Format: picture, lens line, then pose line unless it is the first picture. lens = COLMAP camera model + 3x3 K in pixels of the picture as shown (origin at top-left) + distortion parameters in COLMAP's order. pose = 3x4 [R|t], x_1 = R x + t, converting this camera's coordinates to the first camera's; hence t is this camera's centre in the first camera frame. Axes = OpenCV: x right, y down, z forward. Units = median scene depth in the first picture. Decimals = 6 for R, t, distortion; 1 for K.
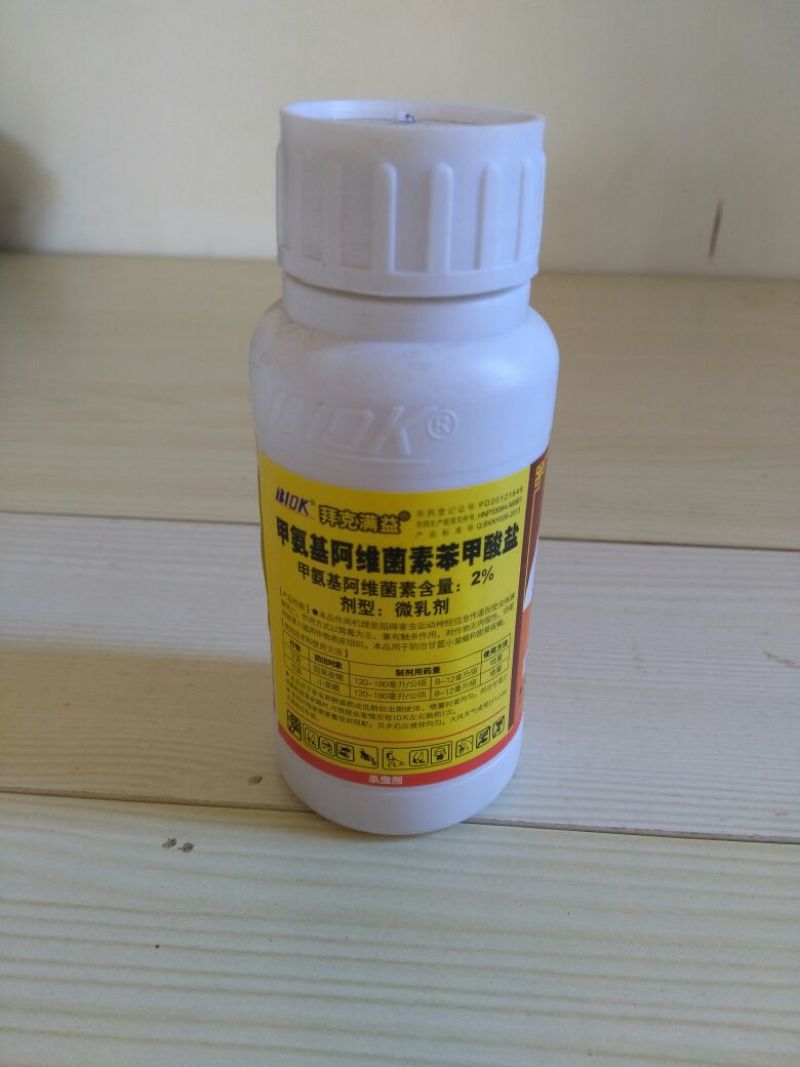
lens RADIAL K [[880.2, 0, 400.5], [0, 880.2, 513.0], [0, 0, 1]] dist [0.120542, -0.352424]
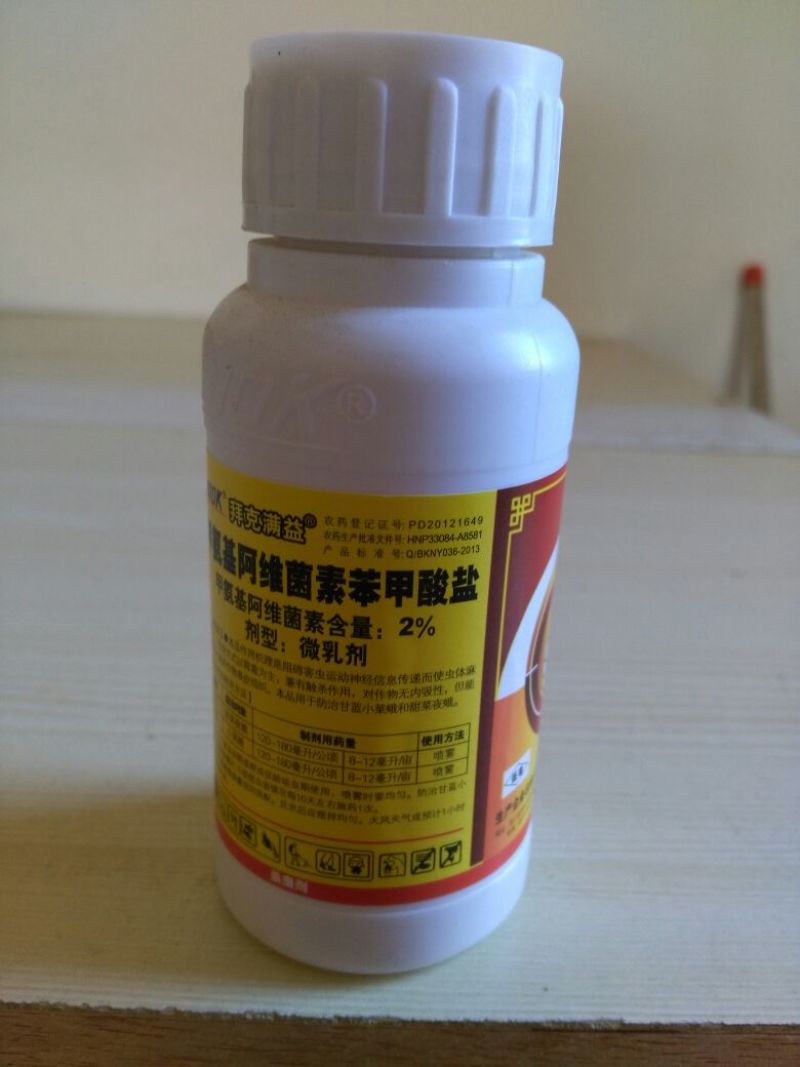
lens RADIAL K [[901.8, 0, 401.4], [0, 901.8, 518.8], [0, 0, 1]] dist [0.177196, -0.506018]
pose [[0.934797, 0.142383, -0.325394, 0.323893], [-0.192551, 0.972979, -0.127417, 0.083777], [0.298460, 0.181764, 0.936954, 0.247753]]
